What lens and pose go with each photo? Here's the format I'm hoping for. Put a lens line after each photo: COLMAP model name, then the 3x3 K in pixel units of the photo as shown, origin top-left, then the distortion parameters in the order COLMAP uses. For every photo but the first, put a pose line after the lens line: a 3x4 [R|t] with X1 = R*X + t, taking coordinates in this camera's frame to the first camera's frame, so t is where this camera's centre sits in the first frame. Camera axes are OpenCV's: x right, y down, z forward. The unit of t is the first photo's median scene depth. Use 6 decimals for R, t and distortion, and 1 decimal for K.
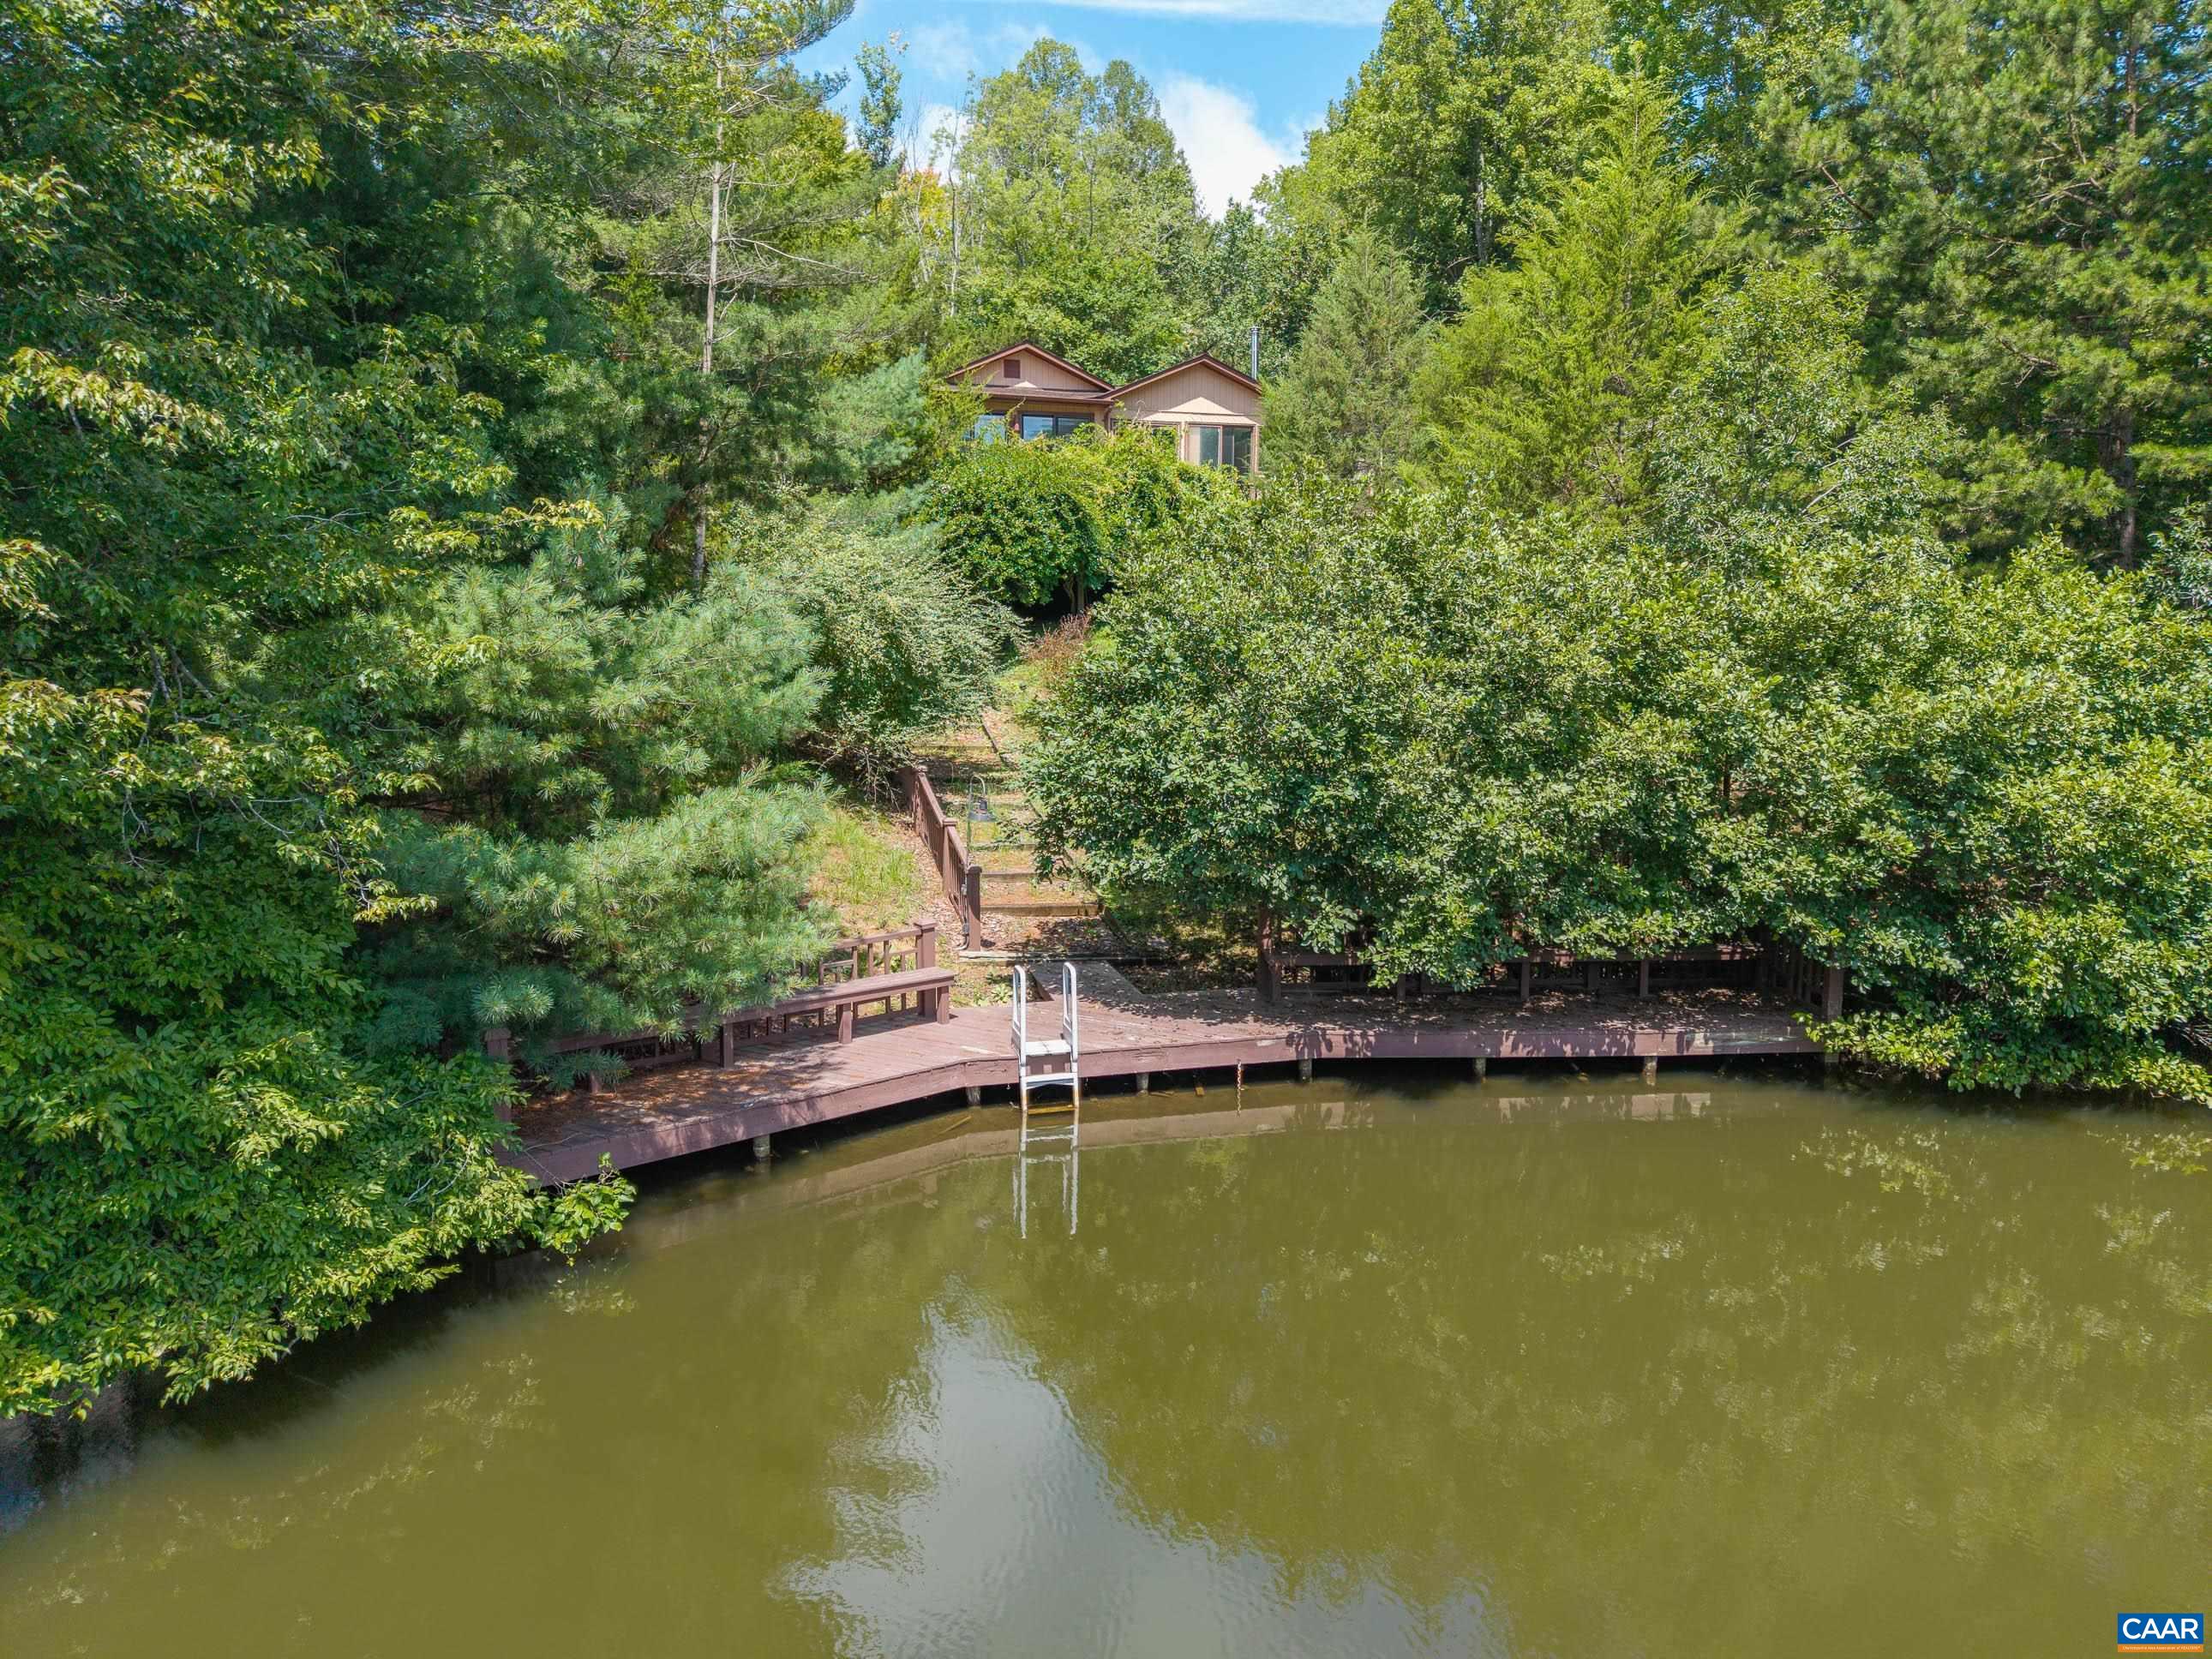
lens RADIAL K [[1488.0, 0, 1105.6], [0, 1488.0, 845.3], [0, 0, 1]] dist [0.007820, -0.014279]
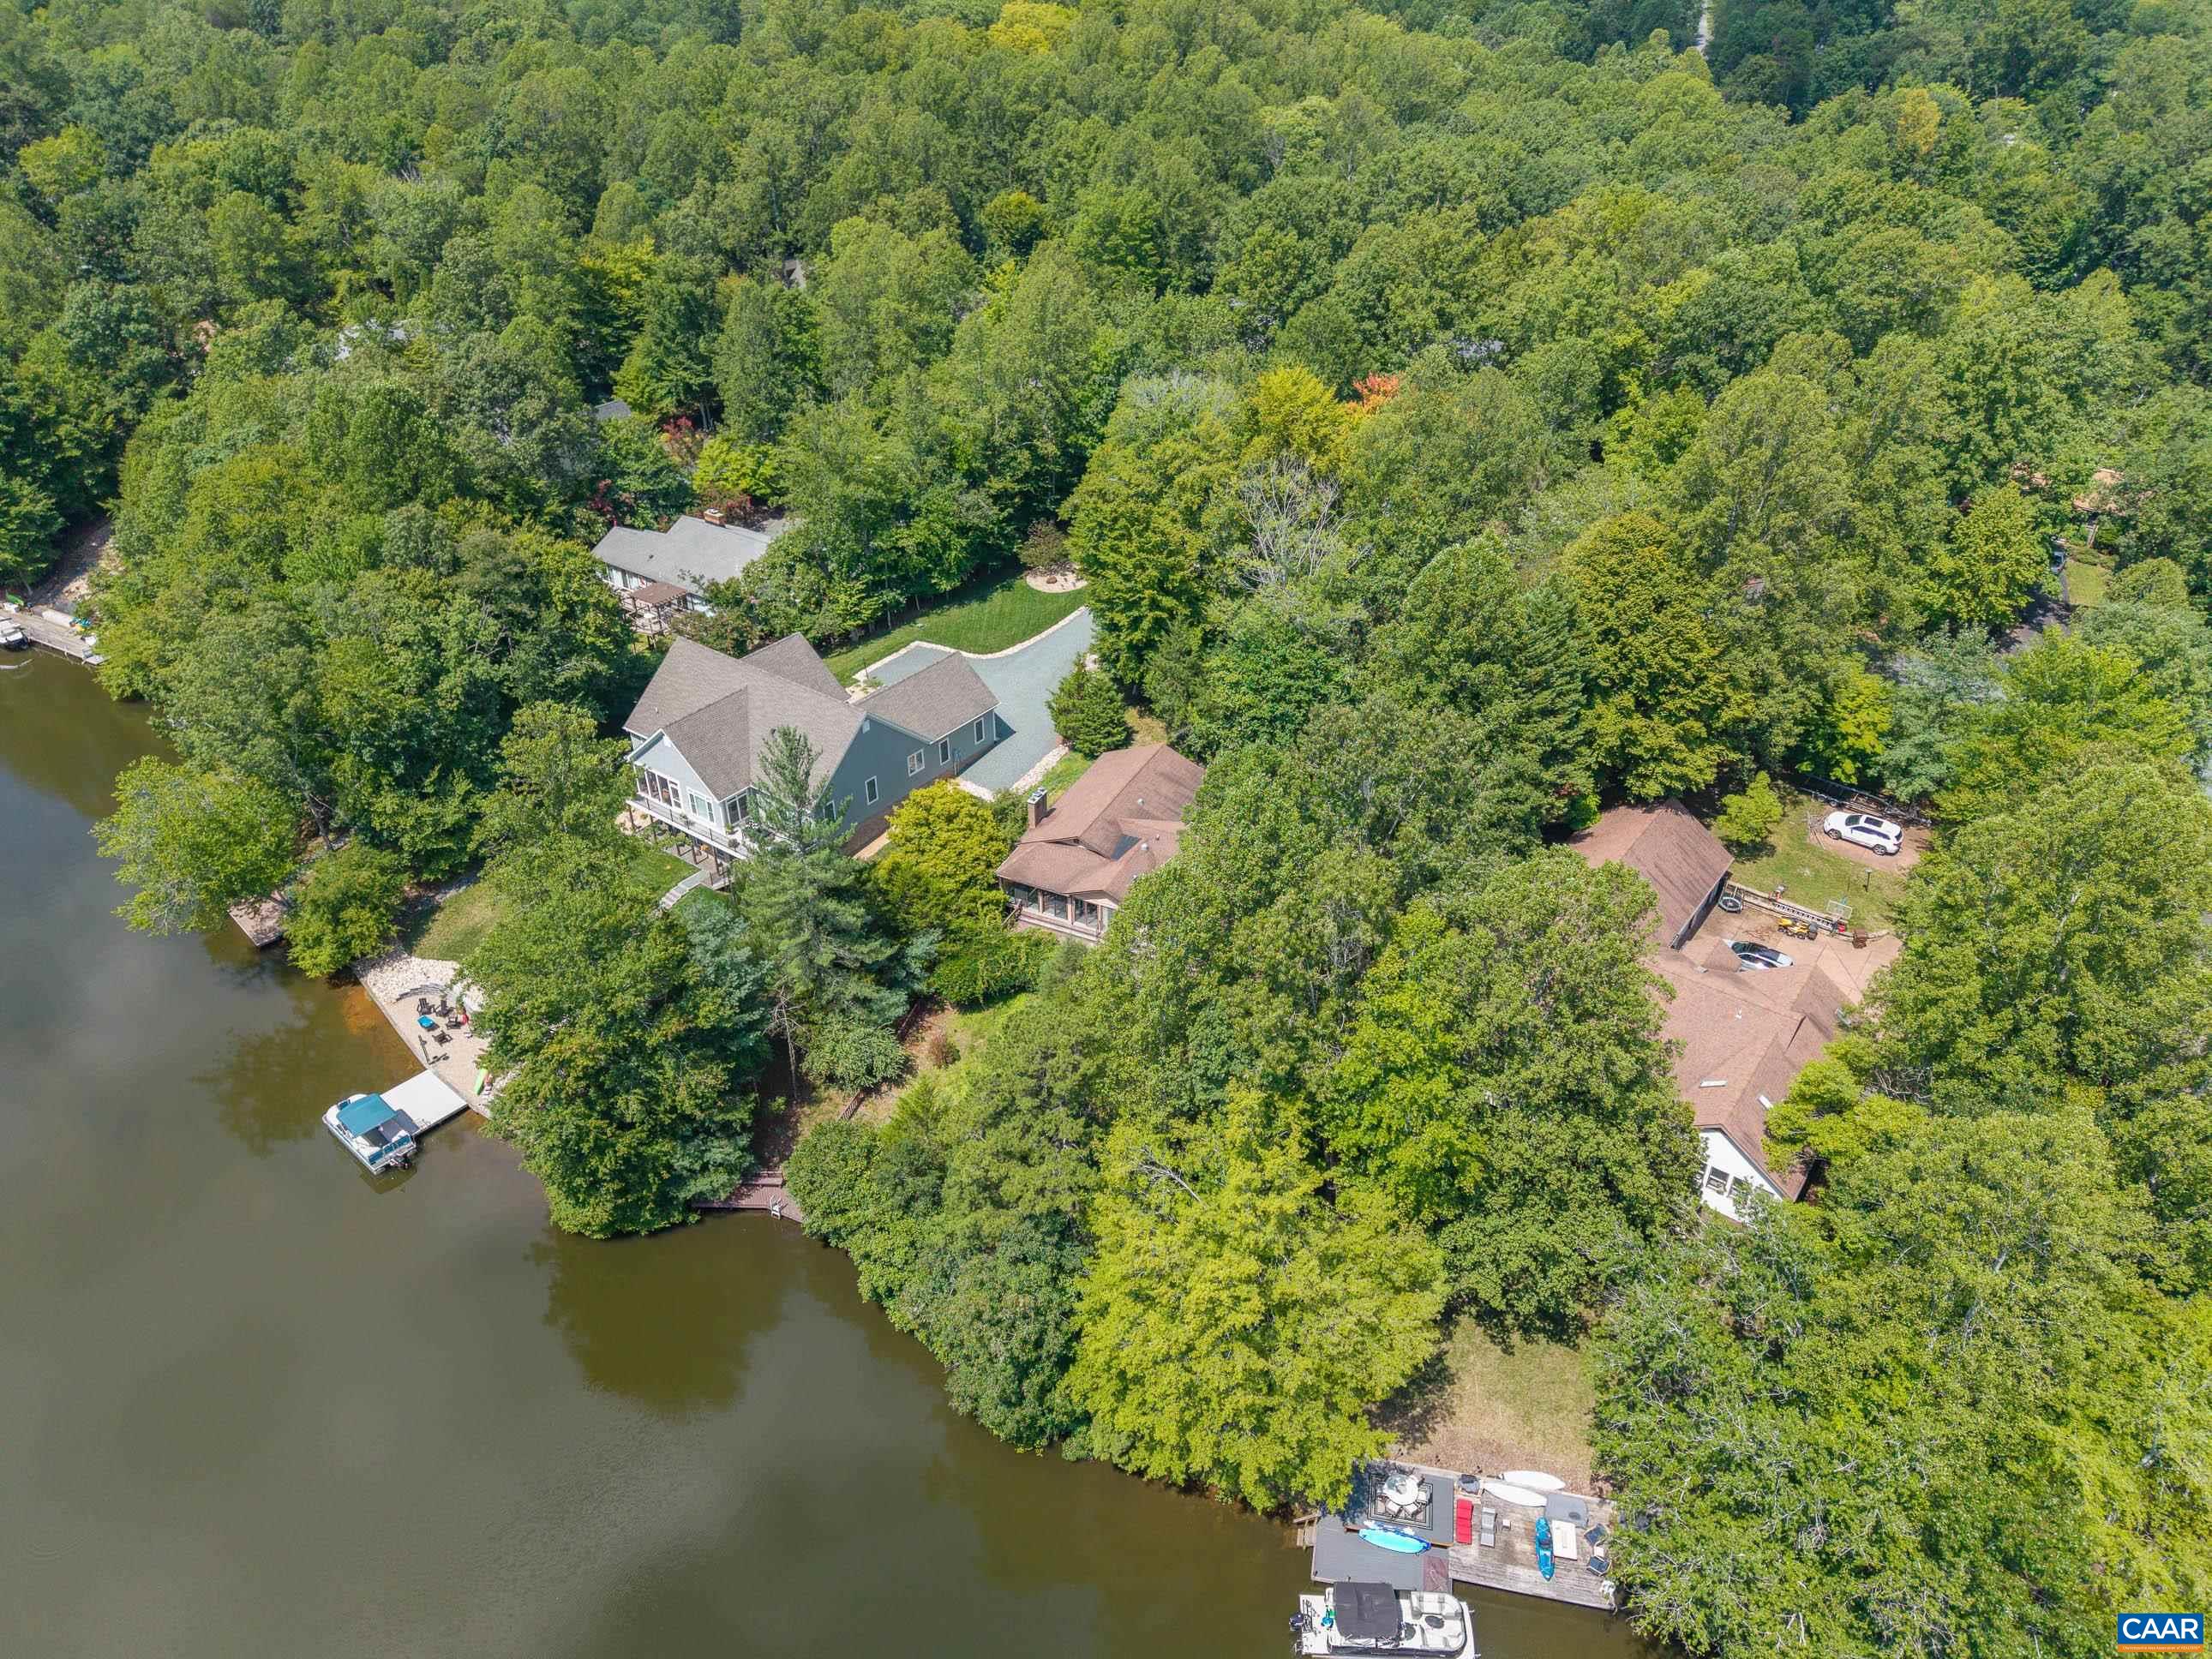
lens RADIAL K [[1488.0, 0, 1111.3], [0, 1488.0, 841.0], [0, 0, 1]] dist [0.007820, -0.014279]
pose [[0.735948, 0.368553, -0.567934, 3.701831], [-0.083014, 0.881643, 0.464558, -3.944969], [0.671929, -0.294744, 0.679439, -1.691211]]
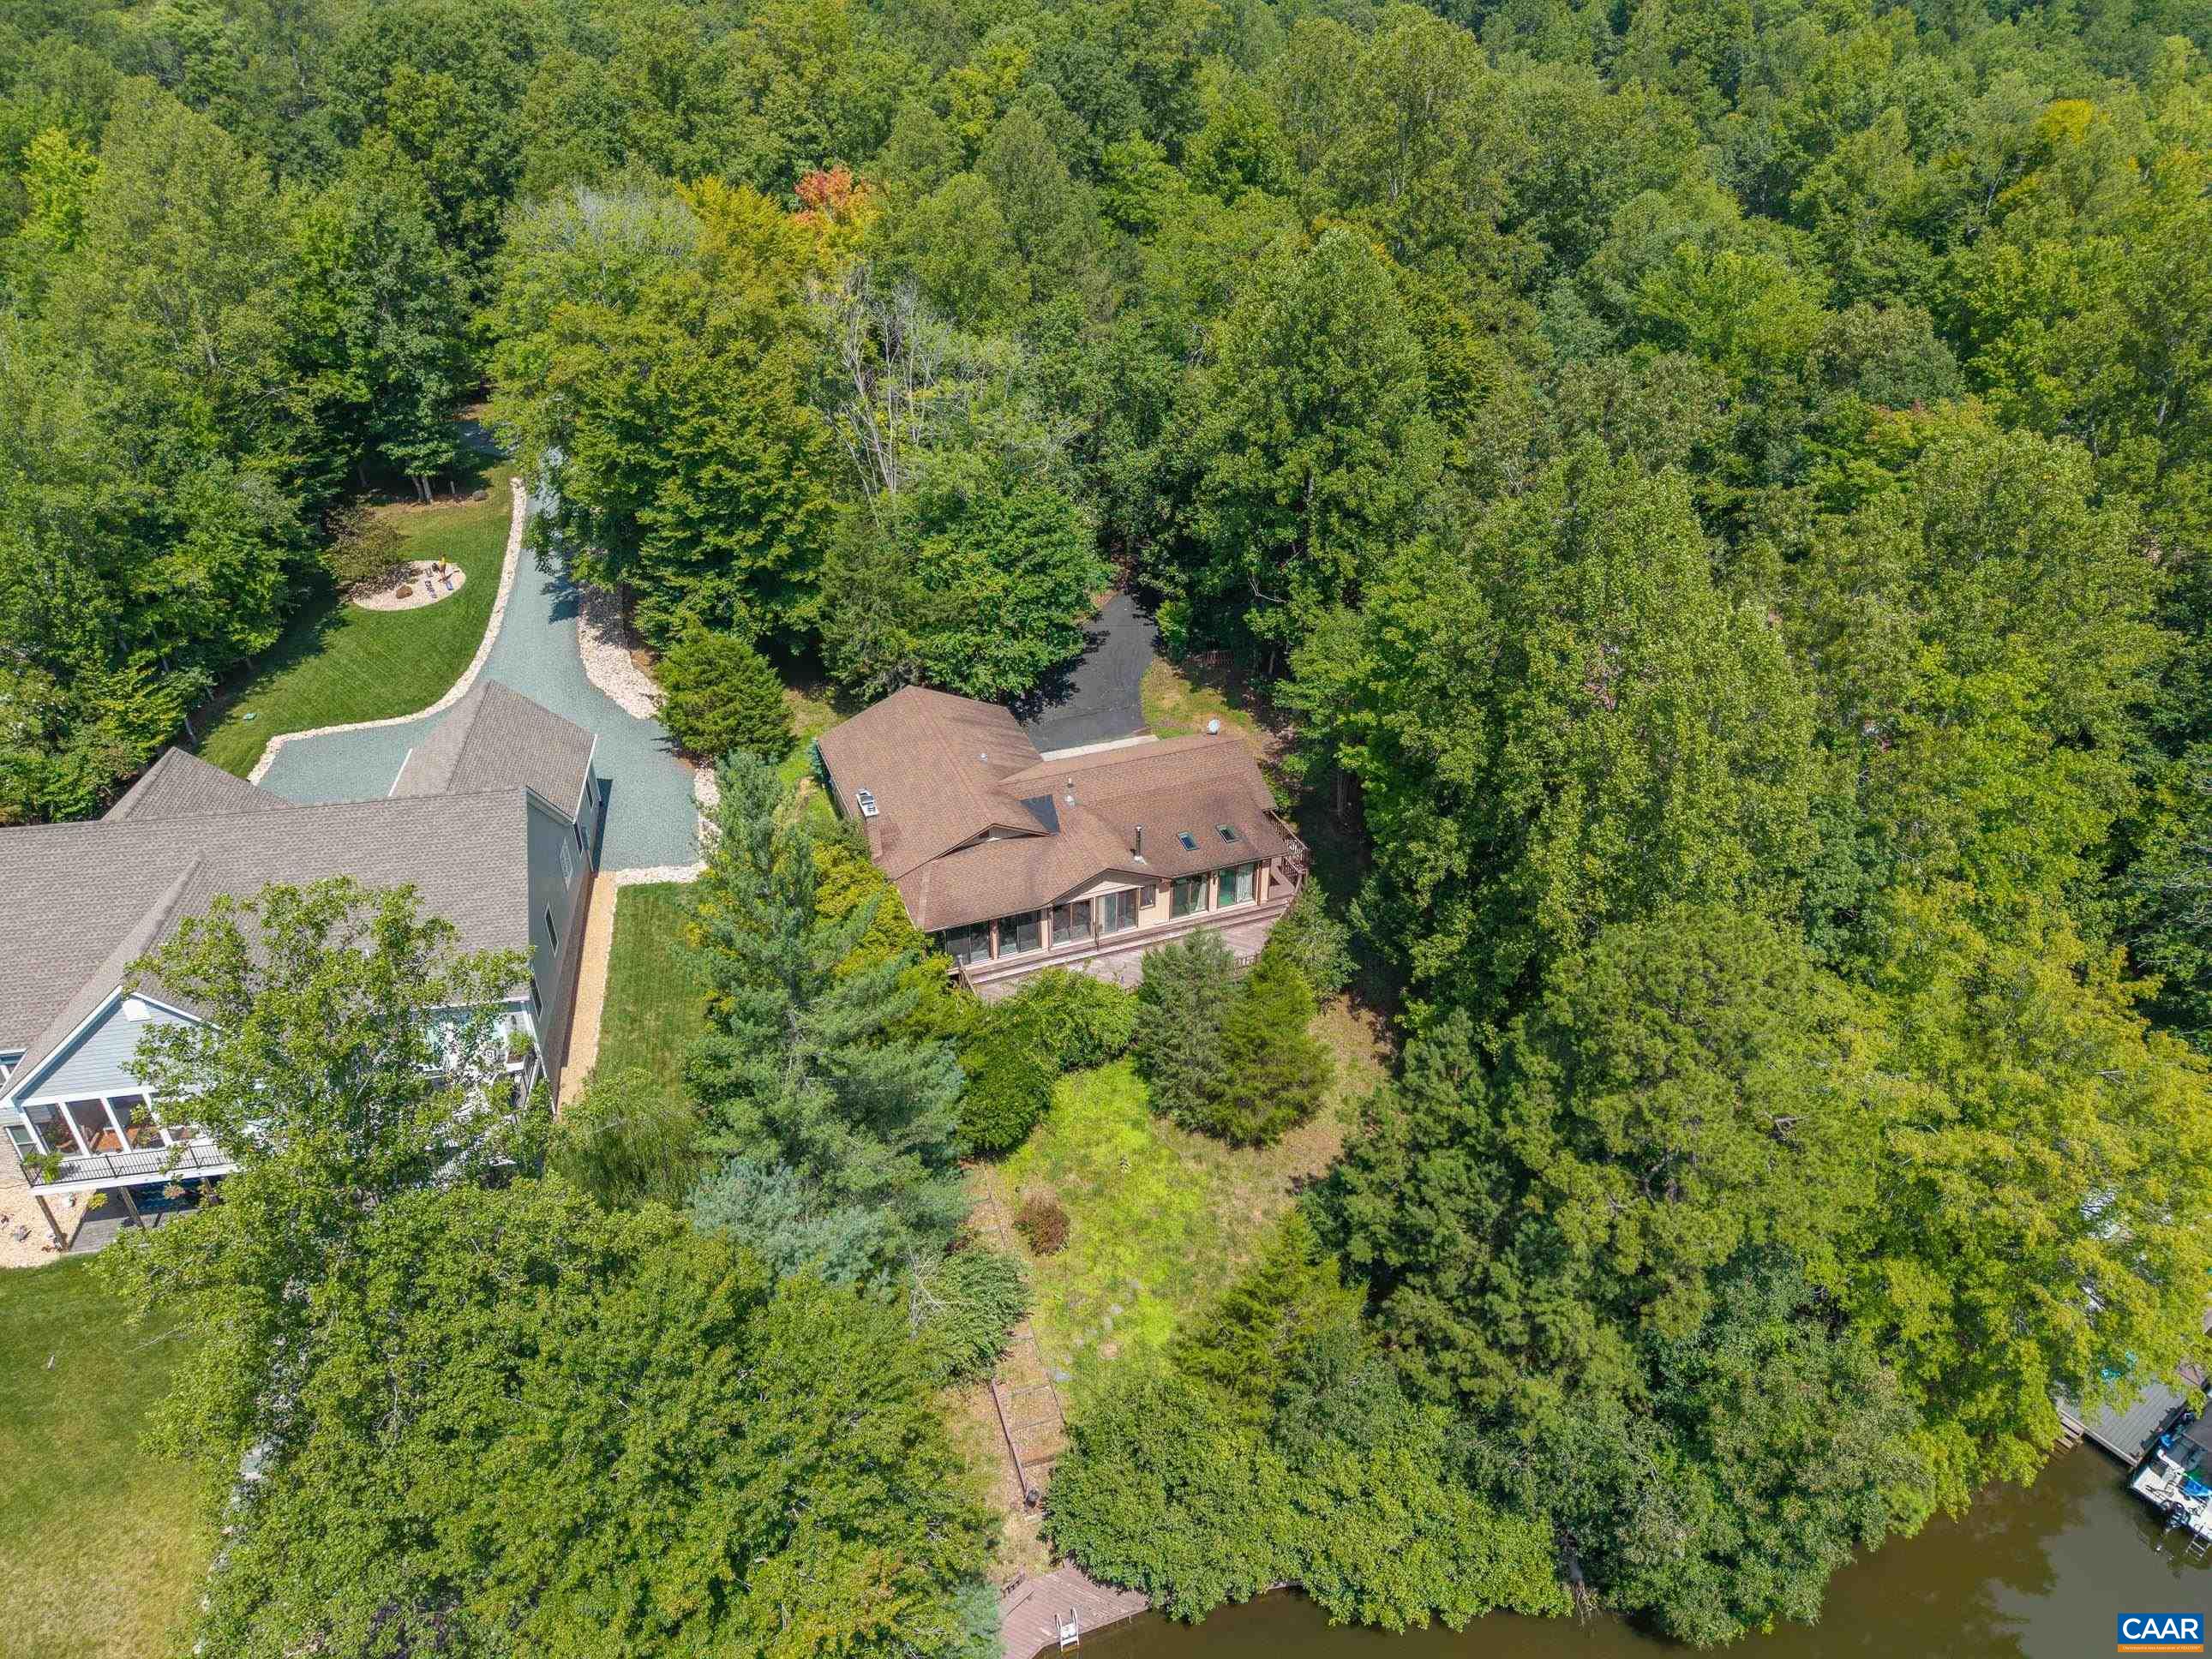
lens RADIAL K [[1488.0, 0, 1116.2], [0, 1488.0, 836.9], [0, 0, 1]] dist [0.007820, -0.014279]
pose [[0.996734, -0.042071, 0.068928, -0.081966], [0.009639, 0.909448, 0.415706, -2.578453], [-0.080176, -0.413684, 0.906883, -1.108354]]
